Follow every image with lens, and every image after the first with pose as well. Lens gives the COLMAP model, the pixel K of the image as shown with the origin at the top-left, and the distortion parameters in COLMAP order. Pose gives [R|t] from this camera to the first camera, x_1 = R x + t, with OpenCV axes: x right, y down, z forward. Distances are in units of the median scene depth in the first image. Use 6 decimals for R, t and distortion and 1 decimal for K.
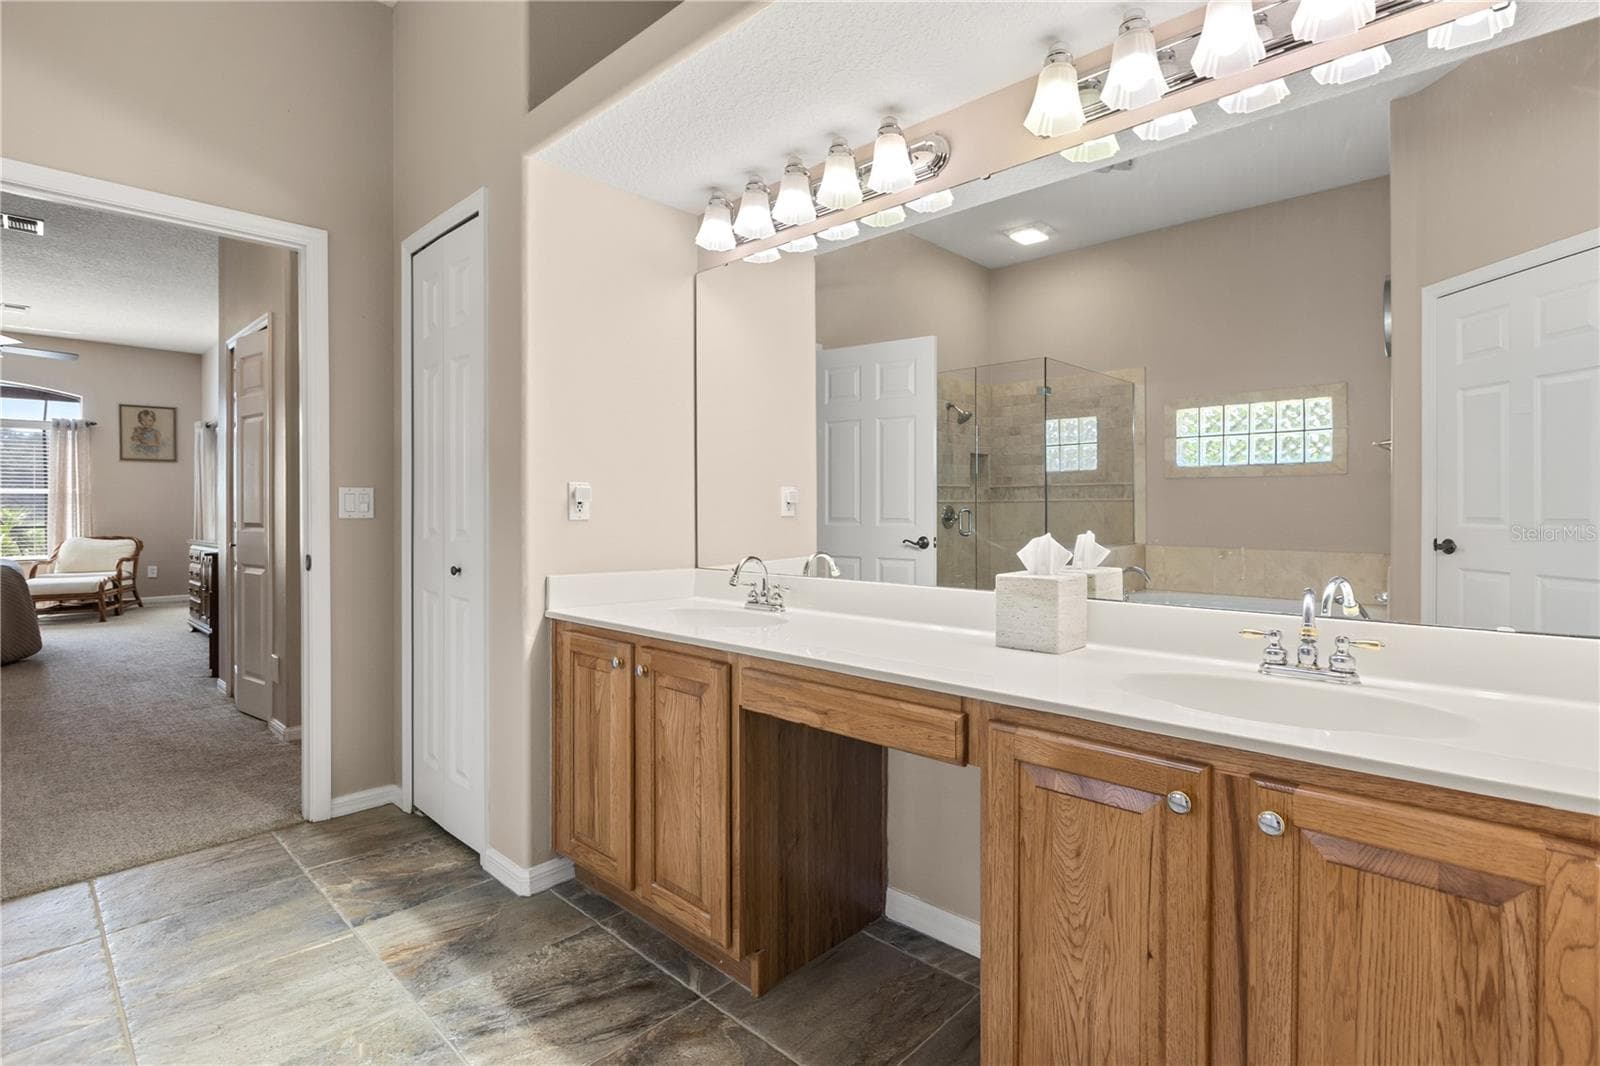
lens RADIAL K [[737.0, 0, 820.5], [0, 737.0, 502.9], [0, 0, 1]] dist [-0.004580, -0.000749]
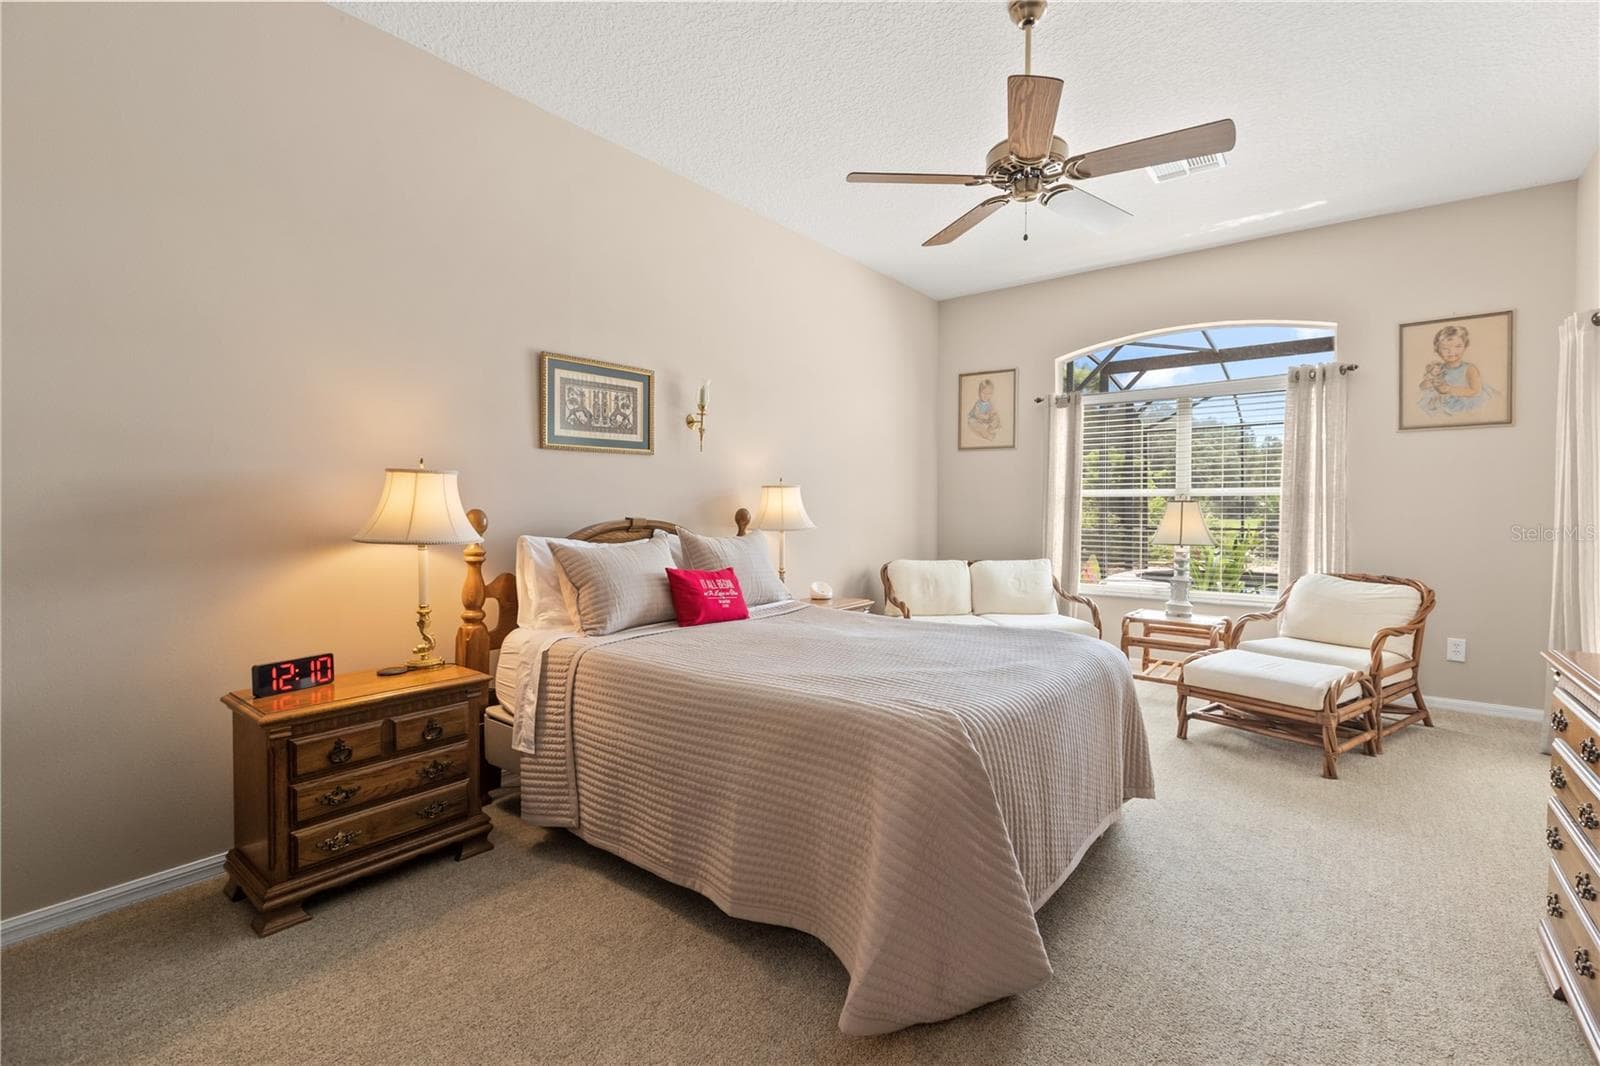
lens RADIAL K [[717.1, 0, 799.9], [0, 717.1, 523.8], [0, 0, 1]] dist [-0.002551, -0.000487]
pose [[0.070538, 0.019706, -0.997314, -0.494636], [-0.005072, 0.999799, 0.019396, 0.000640], [0.997496, 0.003691, 0.070623, 0.561124]]
